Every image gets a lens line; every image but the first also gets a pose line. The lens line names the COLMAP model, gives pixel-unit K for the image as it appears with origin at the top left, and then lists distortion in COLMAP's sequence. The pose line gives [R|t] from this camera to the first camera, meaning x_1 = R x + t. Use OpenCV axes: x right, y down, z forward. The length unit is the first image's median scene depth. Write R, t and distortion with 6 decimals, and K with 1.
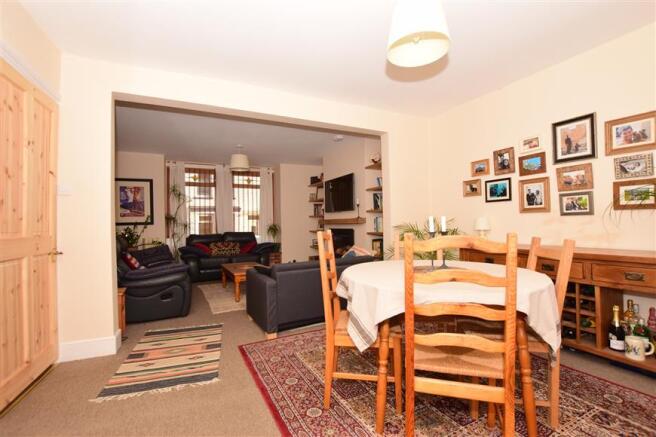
lens RADIAL K [[295.1, 0, 330.0], [0, 295.1, 219.8], [0, 0, 1]] dist [-0.028231, 0.000270]
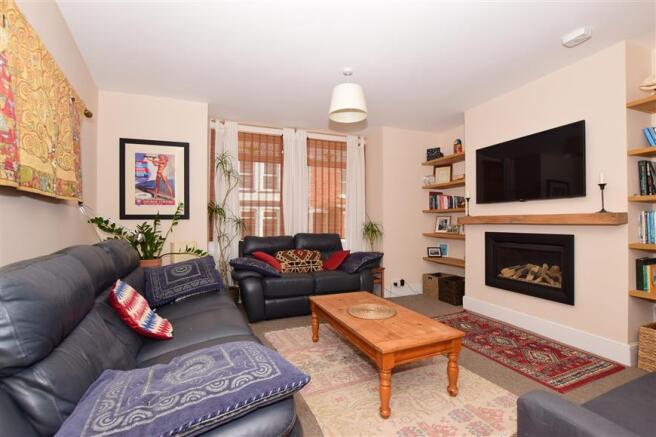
lens RADIAL K [[295.1, 0, 330.0], [0, 295.1, 219.8], [0, 0, 1]] dist [-0.028231, 0.000270]
pose [[0.994427, 0.019019, -0.103700, -0.249925], [-0.018490, 0.999811, 0.006065, 0.008295], [0.103795, -0.004114, 0.994590, 0.424142]]
